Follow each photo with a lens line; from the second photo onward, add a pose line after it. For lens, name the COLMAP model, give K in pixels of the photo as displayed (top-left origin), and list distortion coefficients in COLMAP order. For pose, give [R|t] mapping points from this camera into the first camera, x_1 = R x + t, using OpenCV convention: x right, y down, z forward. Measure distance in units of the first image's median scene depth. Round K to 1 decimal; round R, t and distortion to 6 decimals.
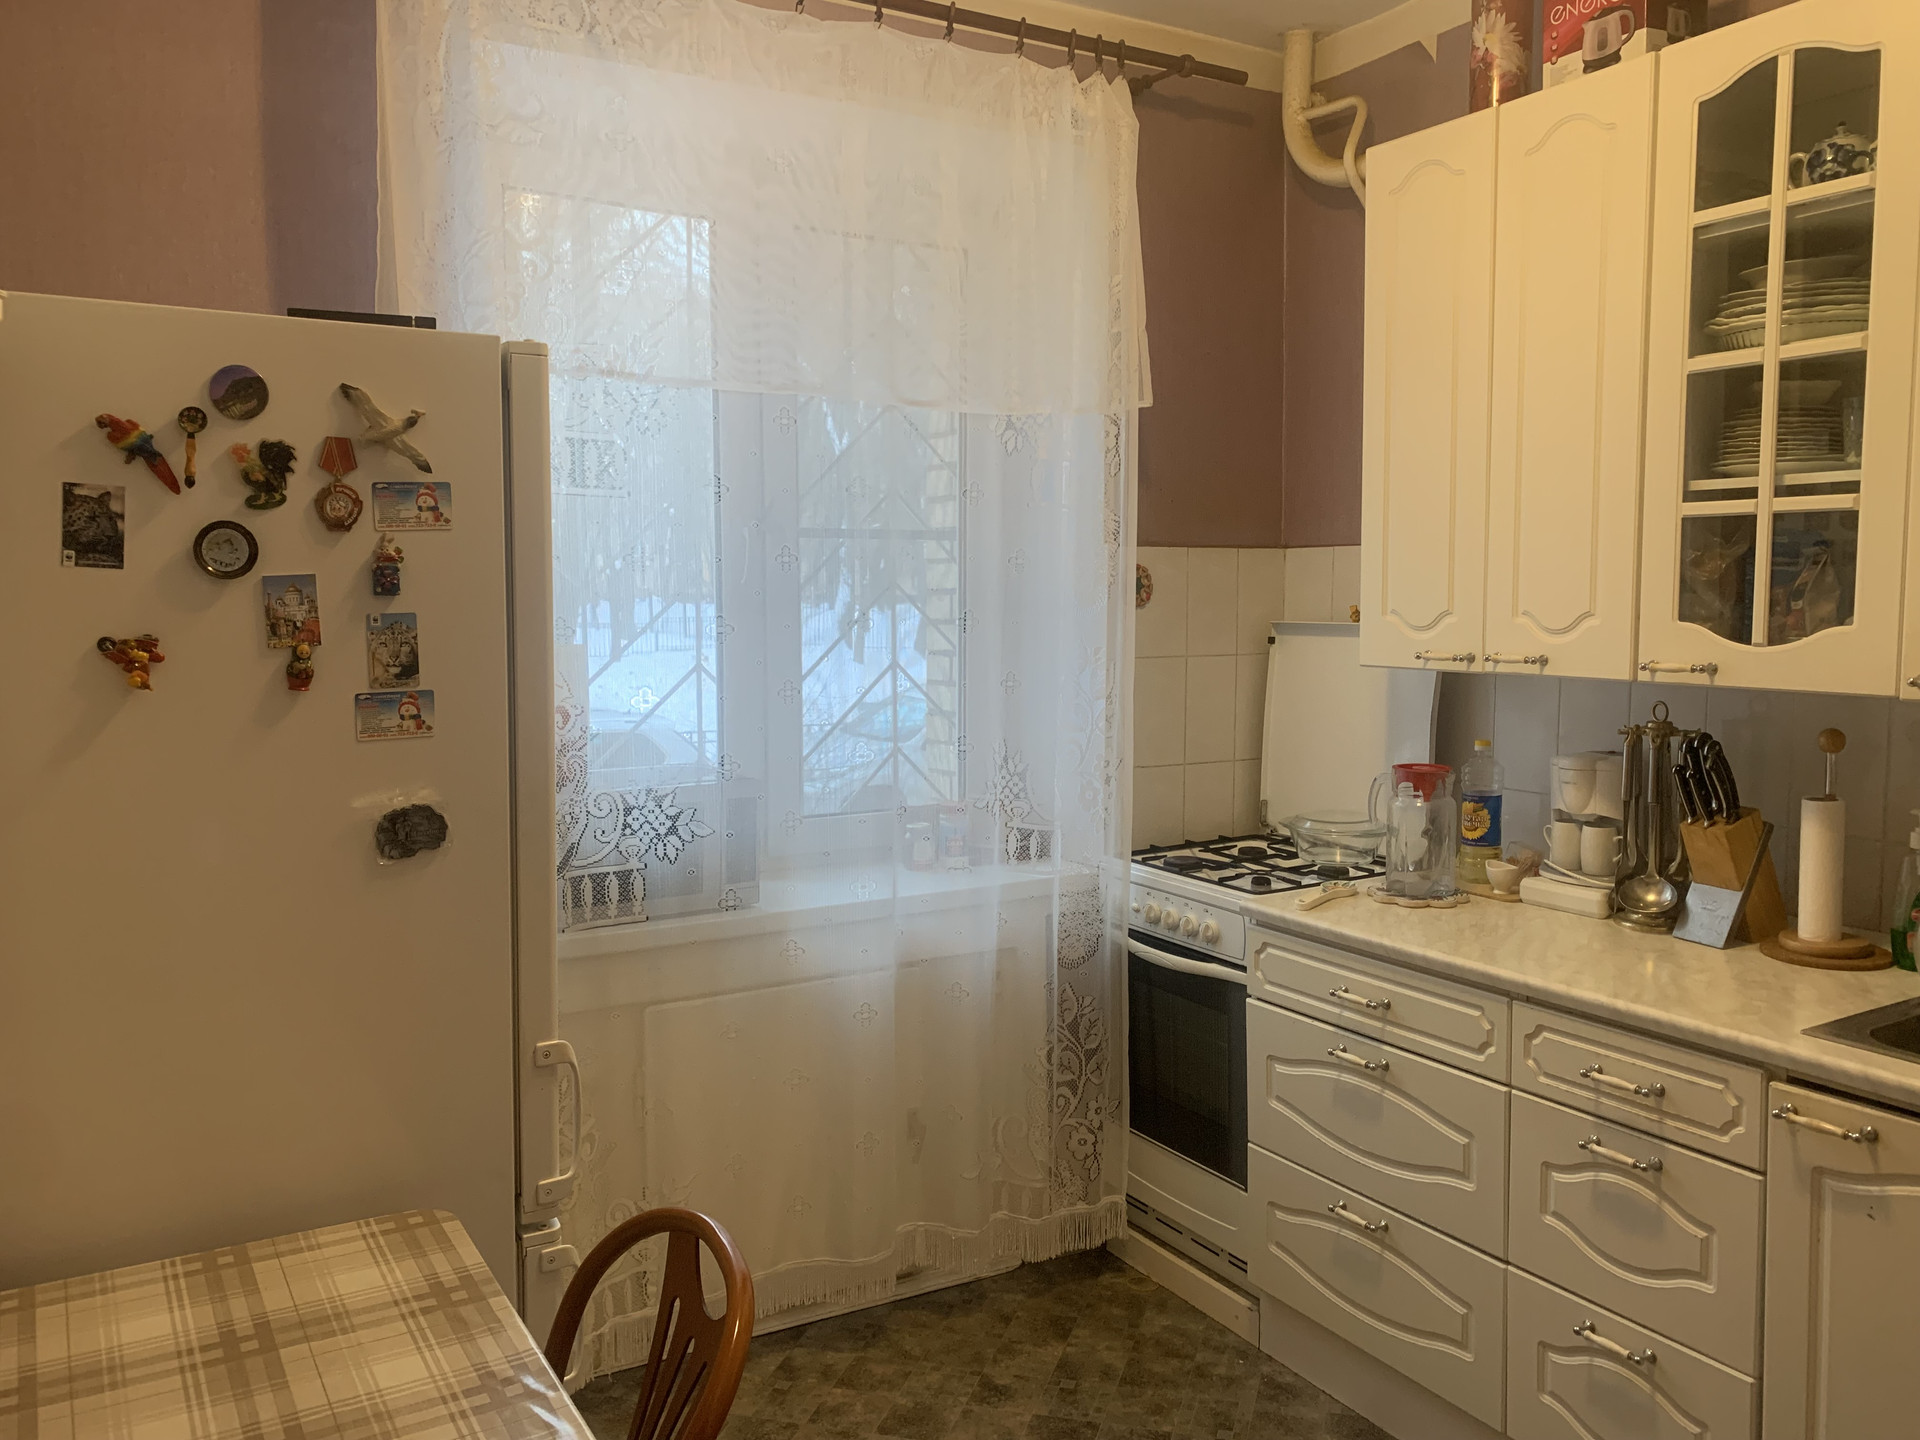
lens RADIAL K [[1521.0, 0, 961.3], [0, 1521.0, 715.8], [0, 0, 1]] dist [0.012568, -0.010347]
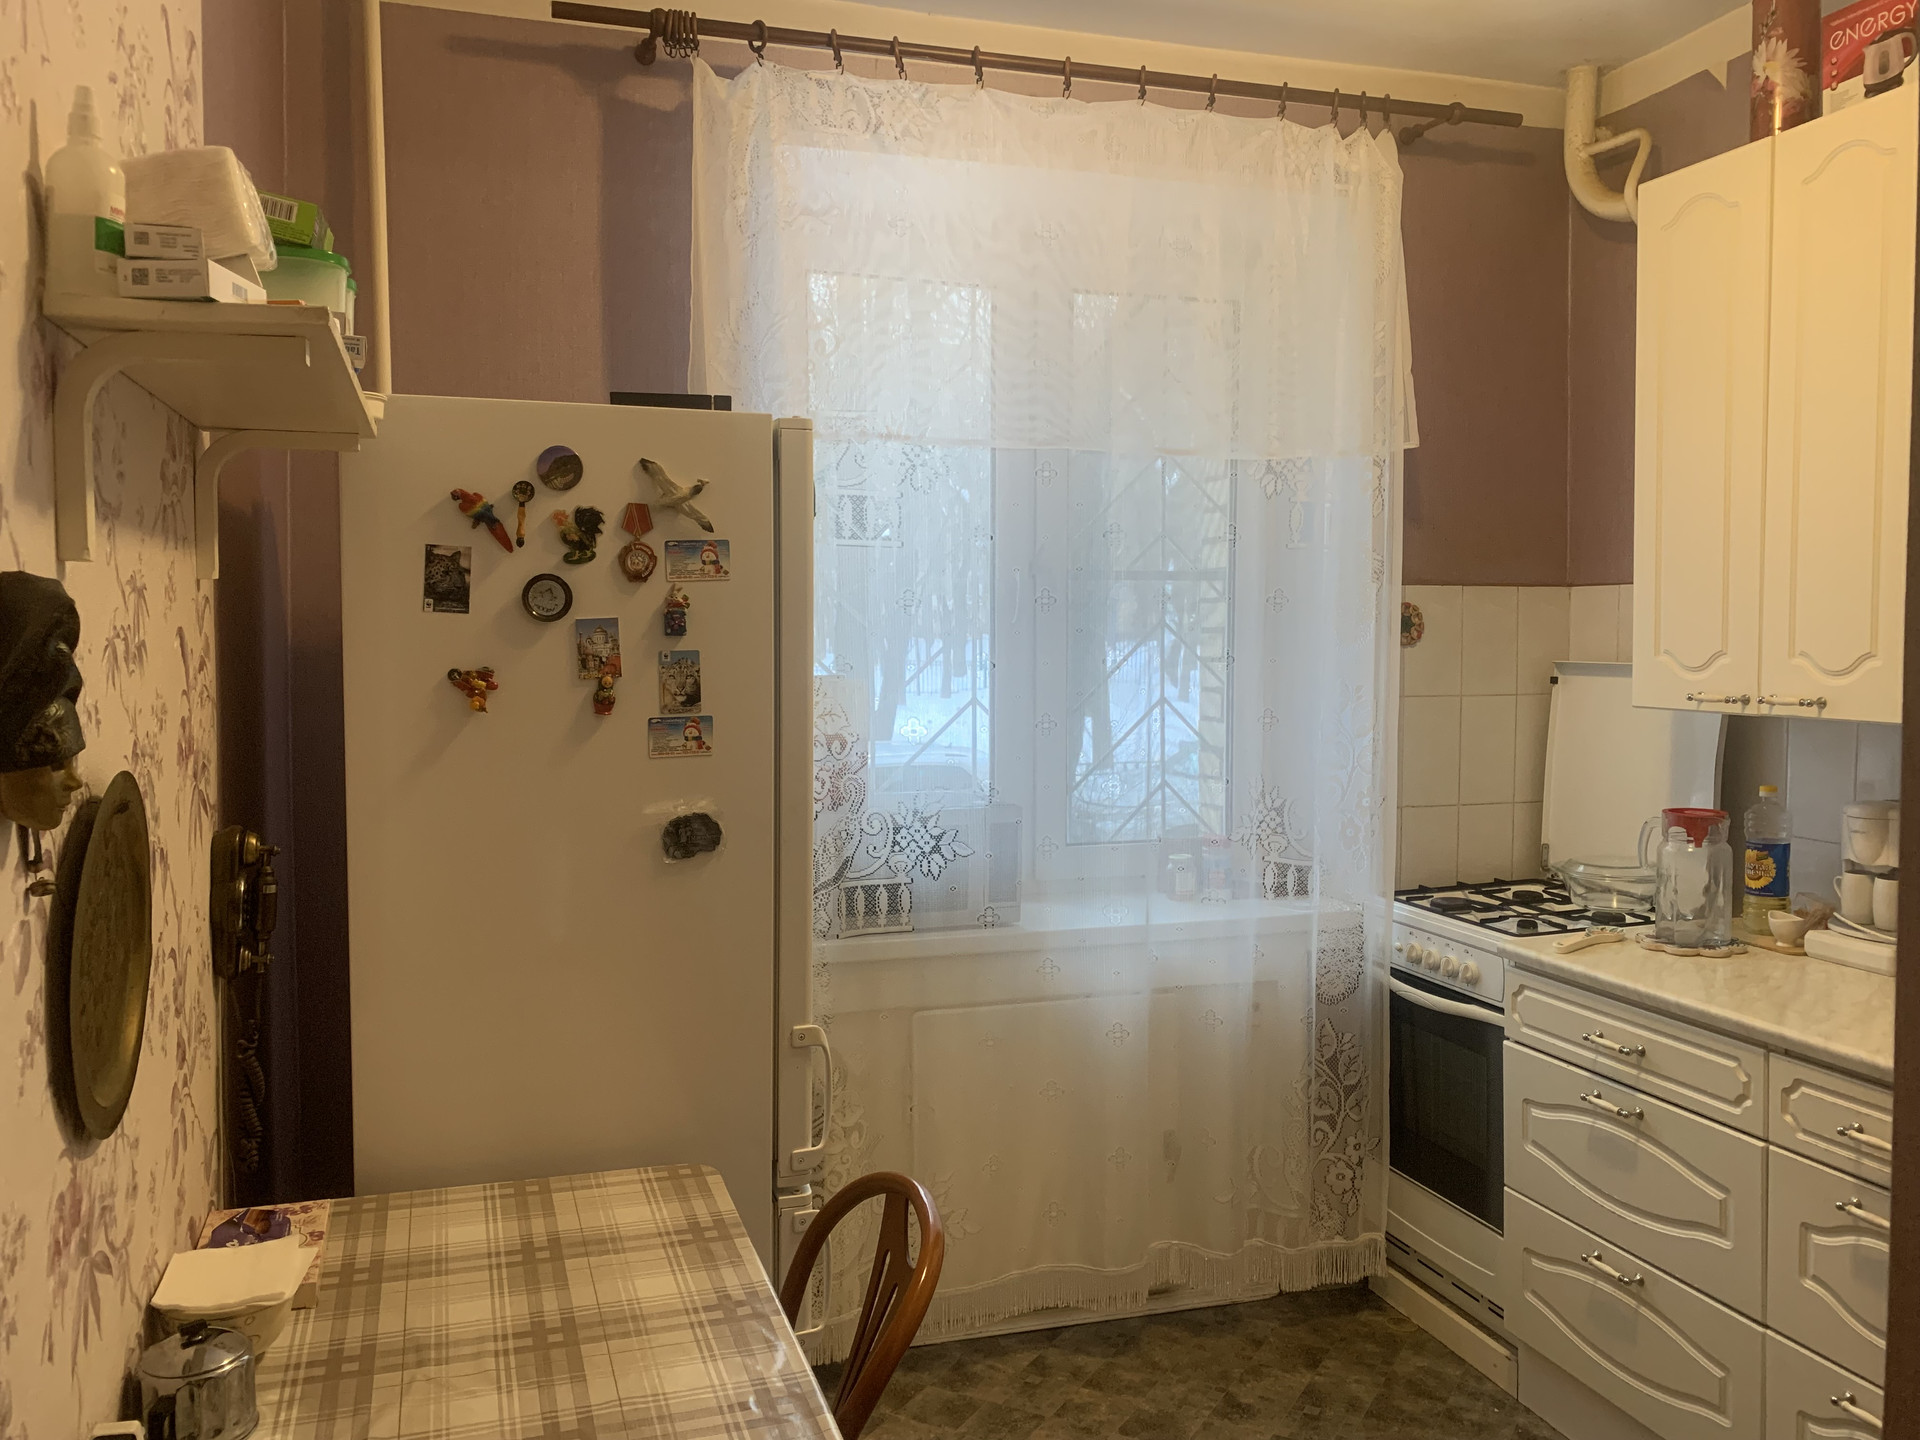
lens RADIAL K [[1560.2, 0, 959.2], [0, 1560.2, 716.7], [0, 0, 1]] dist [-0.011013, 0.009585]
pose [[0.973432, 0.012584, -0.228629, 0.074273], [-0.018460, 0.999552, -0.023578, 0.005330], [0.228229, 0.027172, 0.973228, -0.077603]]
